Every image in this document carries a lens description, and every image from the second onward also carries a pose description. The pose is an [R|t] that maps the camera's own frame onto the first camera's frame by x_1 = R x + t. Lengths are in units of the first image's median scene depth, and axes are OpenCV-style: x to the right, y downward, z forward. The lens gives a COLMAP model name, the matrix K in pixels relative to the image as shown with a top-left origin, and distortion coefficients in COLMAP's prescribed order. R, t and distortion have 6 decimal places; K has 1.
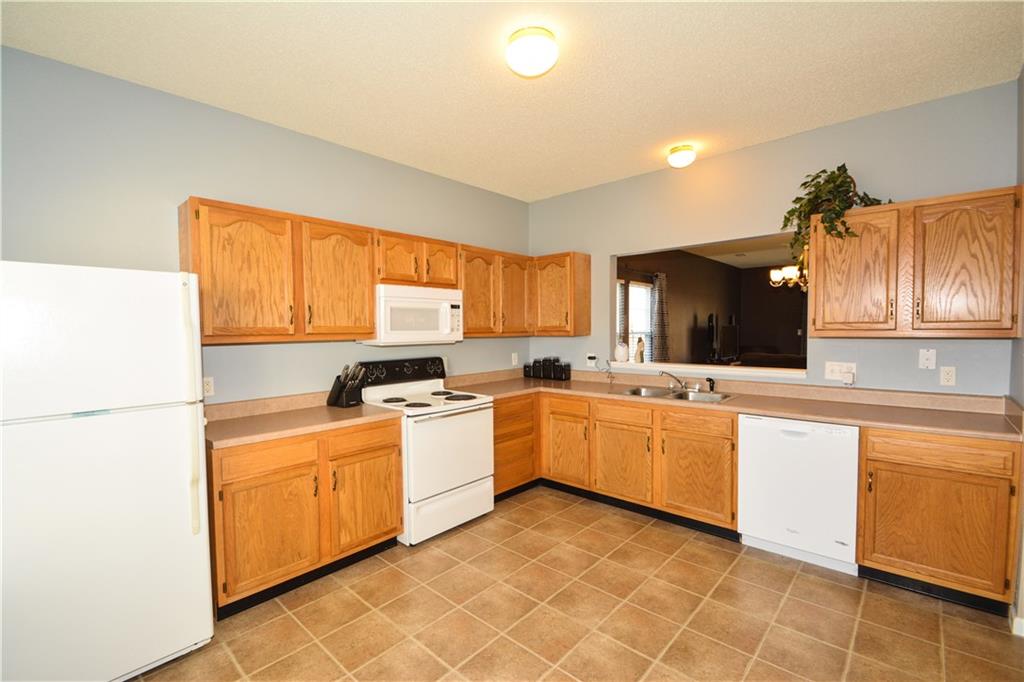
lens RADIAL K [[454.9, 0, 503.1], [0, 454.9, 347.7], [0, 0, 1]] dist [0.024461, -0.012617]
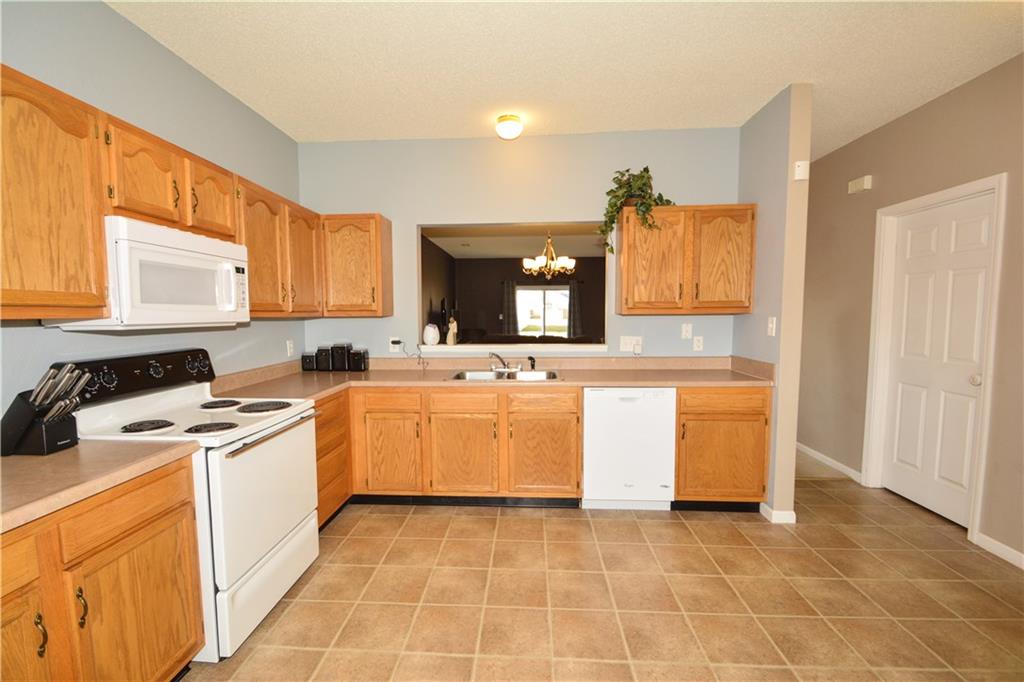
lens RADIAL K [[454.9, 0, 502.6], [0, 454.9, 345.7], [0, 0, 1]] dist [0.024461, -0.012617]
pose [[0.775054, -0.041045, 0.630561, -0.268353], [0.027212, 0.999130, 0.031588, 0.009416], [-0.631309, -0.007323, 0.775497, 0.289359]]
